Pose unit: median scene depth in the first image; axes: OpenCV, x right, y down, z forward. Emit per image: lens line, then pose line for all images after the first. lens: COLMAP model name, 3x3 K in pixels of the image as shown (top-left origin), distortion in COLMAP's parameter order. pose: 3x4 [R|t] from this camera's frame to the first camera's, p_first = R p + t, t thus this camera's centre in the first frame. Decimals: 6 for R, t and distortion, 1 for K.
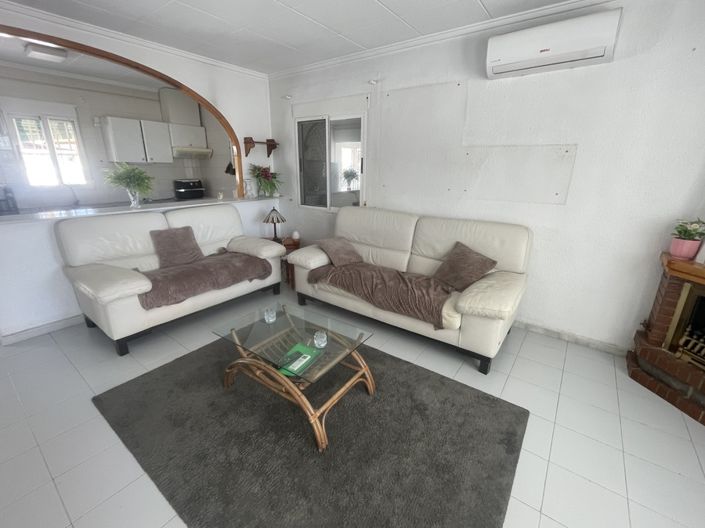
lens RADIAL K [[309.1, 0, 351.6], [0, 309.1, 264.1], [0, 0, 1]] dist [-0.002274, -0.000570]
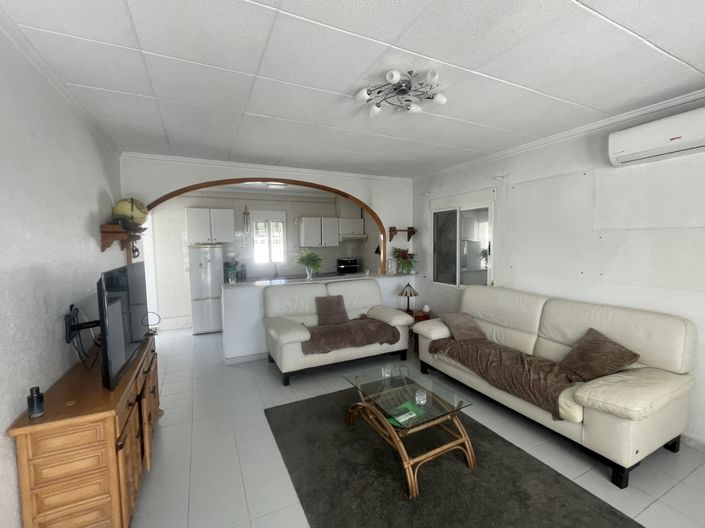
lens RADIAL K [[309.1, 0, 351.9], [0, 309.1, 263.8], [0, 0, 1]] dist [-0.002274, -0.000570]
pose [[0.890043, 0.009761, -0.455771, 0.134710], [-0.115858, 0.971788, -0.205439, 0.014322], [0.440908, 0.235655, 0.866064, -0.178373]]
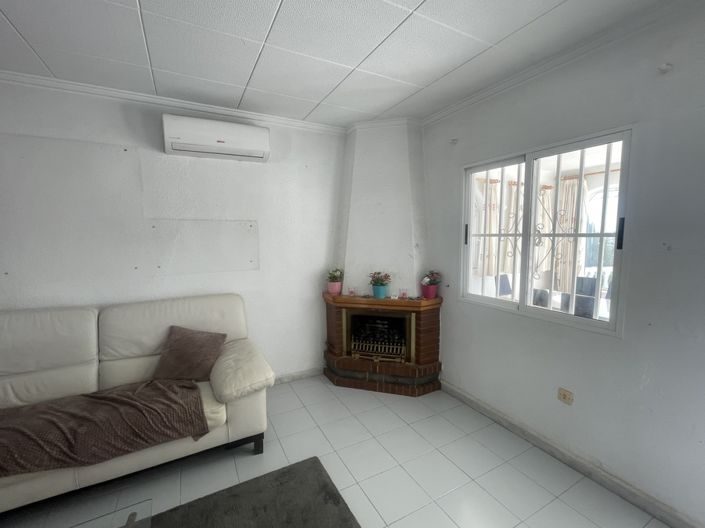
lens RADIAL K [[309.1, 0, 350.8], [0, 309.1, 264.8], [0, 0, 1]] dist [-0.002274, -0.000570]
pose [[0.427311, -0.102085, 0.898323, -0.203567], [0.285744, 0.957924, -0.027064, -0.075678], [-0.857762, 0.268255, 0.438502, 0.178350]]
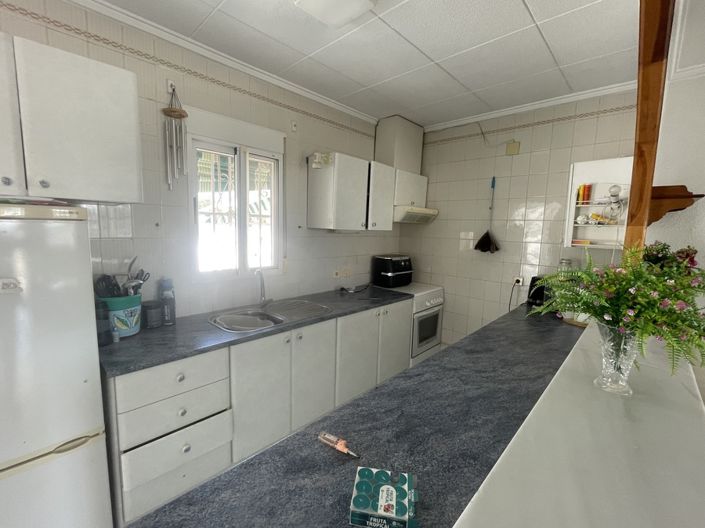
lens RADIAL K [[309.1, 0, 347.9], [0, 309.1, 266.0], [0, 0, 1]] dist [-0.002274, -0.000570]
pose [[0.990848, 0.034991, -0.130370, -1.106946], [-0.057964, 0.982532, -0.176835, -0.286613], [0.121905, 0.182774, 0.975568, 0.794074]]
